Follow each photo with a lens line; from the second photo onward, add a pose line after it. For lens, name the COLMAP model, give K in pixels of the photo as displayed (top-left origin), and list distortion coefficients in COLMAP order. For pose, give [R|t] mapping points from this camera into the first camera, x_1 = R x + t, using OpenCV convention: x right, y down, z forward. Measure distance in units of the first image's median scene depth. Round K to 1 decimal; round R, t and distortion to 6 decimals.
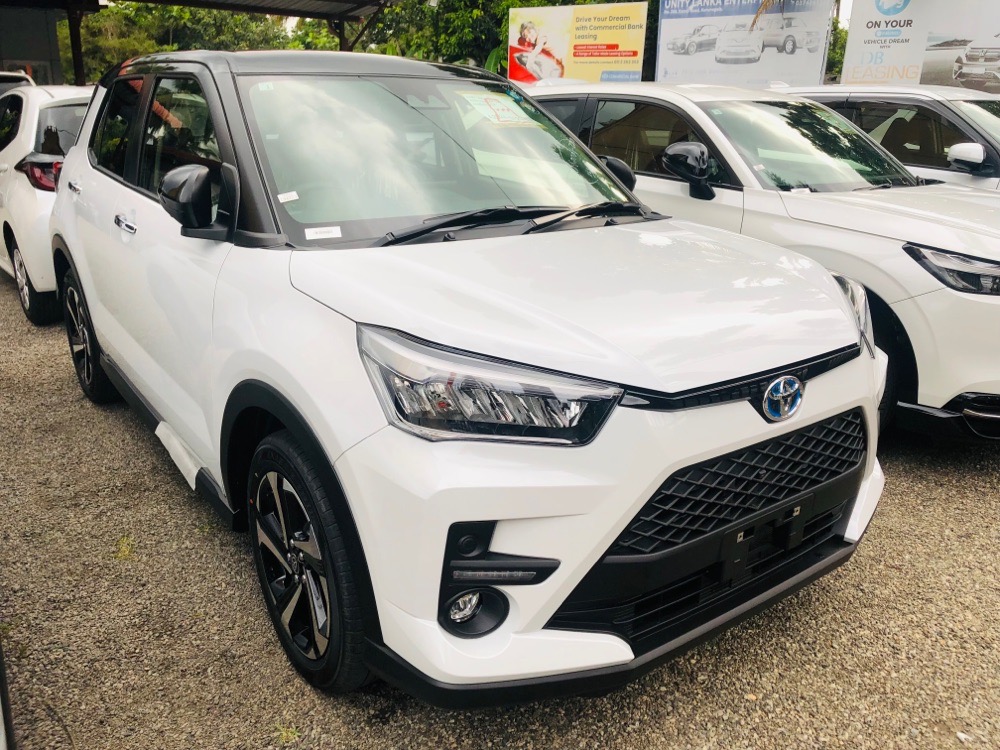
lens RADIAL K [[765.9, 0, 498.5], [0, 765.9, 345.8], [0, 0, 1]] dist [0.002336, -0.074420]
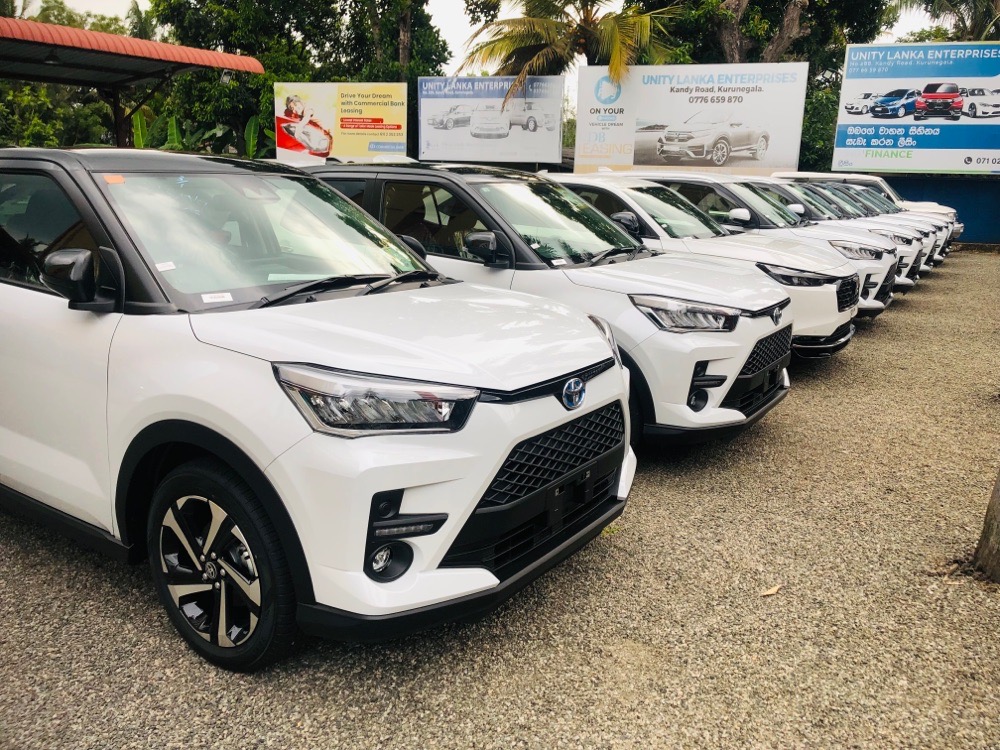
lens RADIAL K [[800.0, 0, 500.9], [0, 800.0, 376.6], [0, 0, 1]] dist [-0.108191, -0.006904]
pose [[0.945173, -0.085747, 0.315111, -0.140623], [0.096027, 0.995230, -0.017213, 0.029896], [-0.312132, 0.046529, 0.948899, -0.236902]]
